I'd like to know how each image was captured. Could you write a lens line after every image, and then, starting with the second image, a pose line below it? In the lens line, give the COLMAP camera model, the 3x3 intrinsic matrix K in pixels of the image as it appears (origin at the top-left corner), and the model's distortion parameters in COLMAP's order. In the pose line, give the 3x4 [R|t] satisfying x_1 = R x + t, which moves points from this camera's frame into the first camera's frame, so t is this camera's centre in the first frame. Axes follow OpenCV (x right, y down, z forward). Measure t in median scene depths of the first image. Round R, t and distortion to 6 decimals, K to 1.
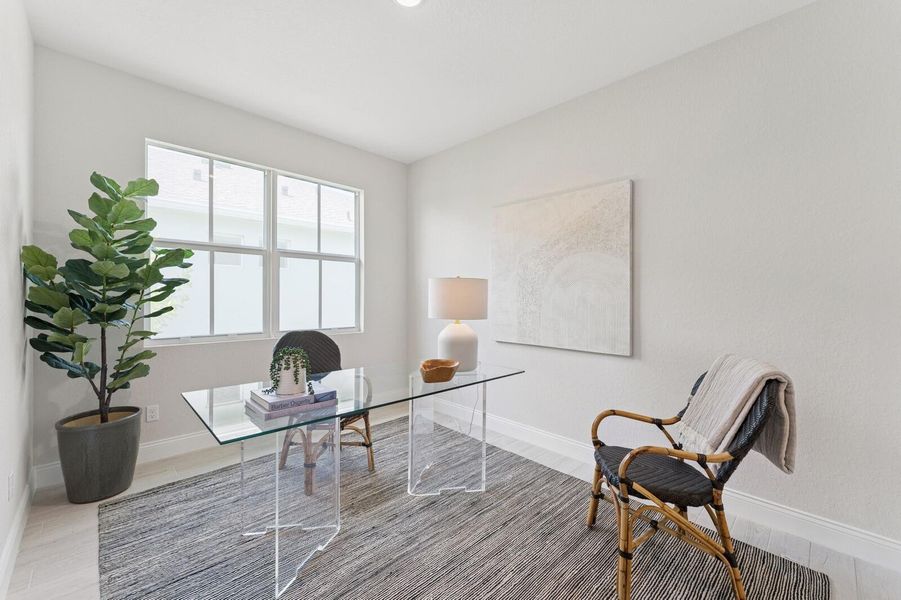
lens RADIAL K [[369.2, 0, 449.0], [0, 369.2, 299.8], [0, 0, 1]] dist [0.003412, 0.000500]
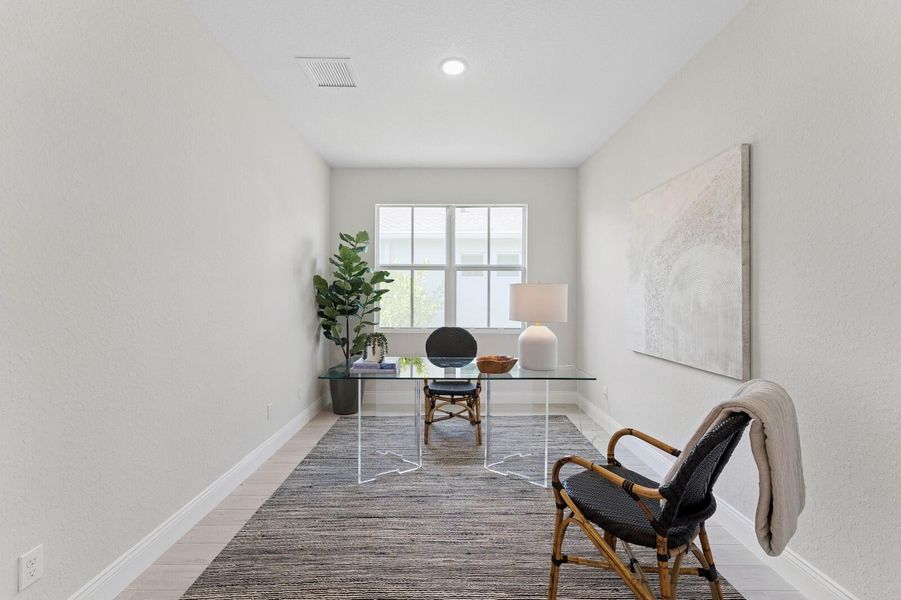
lens RADIAL K [[369.2, 0, 438.8], [0, 369.2, 299.5], [0, 0, 1]] dist [0.003412, 0.000500]
pose [[0.716686, -0.003585, -0.697387, 0.572772], [-0.006448, 0.999910, -0.011767, 0.002498], [0.697366, 0.012930, 0.716599, 0.036450]]
